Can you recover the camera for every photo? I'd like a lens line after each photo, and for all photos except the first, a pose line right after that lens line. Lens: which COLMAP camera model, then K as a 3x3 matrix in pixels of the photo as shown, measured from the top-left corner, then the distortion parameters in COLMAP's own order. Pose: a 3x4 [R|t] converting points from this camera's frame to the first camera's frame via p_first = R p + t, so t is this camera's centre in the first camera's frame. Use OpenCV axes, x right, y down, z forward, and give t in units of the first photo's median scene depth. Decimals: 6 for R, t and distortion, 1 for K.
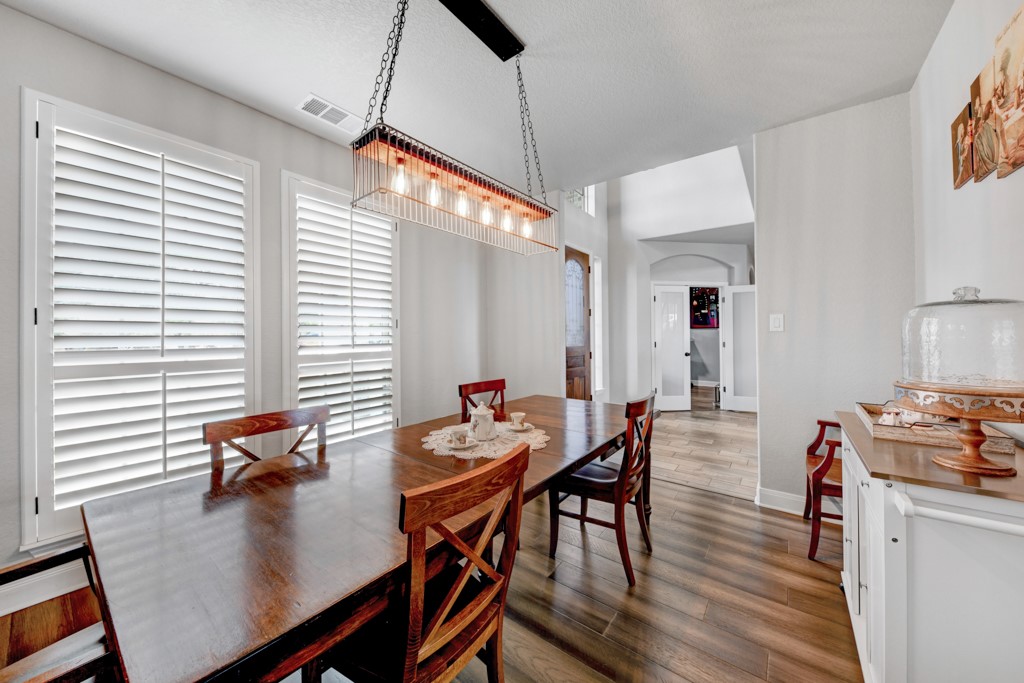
lens RADIAL K [[361.5, 0, 513.3], [0, 361.5, 335.7], [0, 0, 1]] dist [-0.000216, -0.000057]
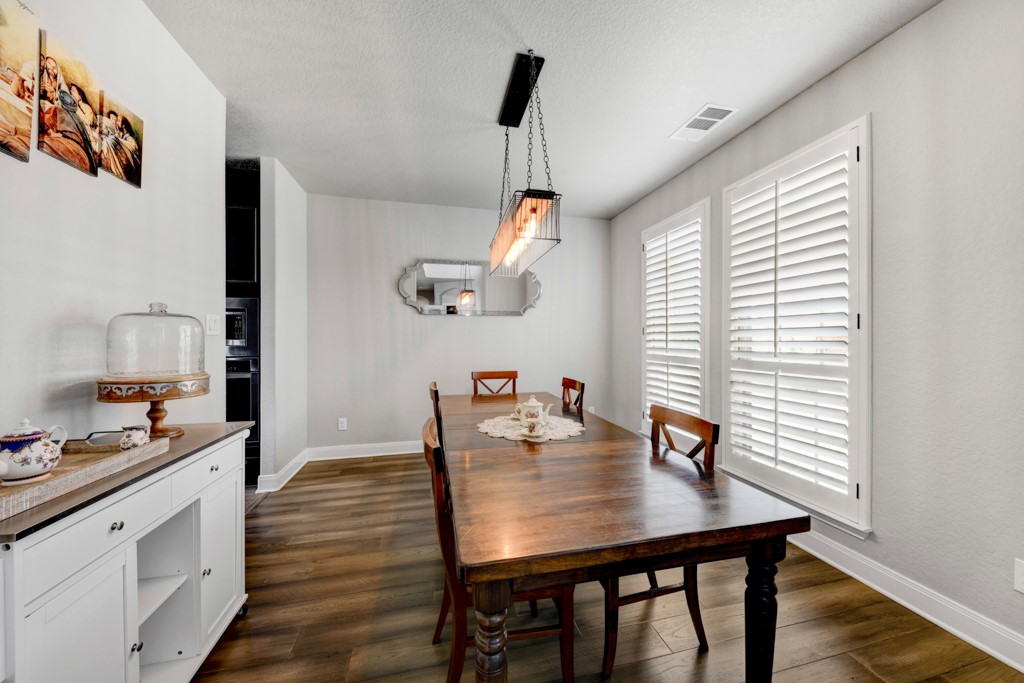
lens RADIAL K [[358.3, 0, 516.3], [0, 358.3, 337.2], [0, 0, 1]] dist [-0.000006, -0.000090]
pose [[-0.629933, -0.003805, -0.776640, 0.686010], [-0.006187, 0.999981, 0.000119, -0.008736], [0.776625, 0.004880, -0.629945, 1.323027]]
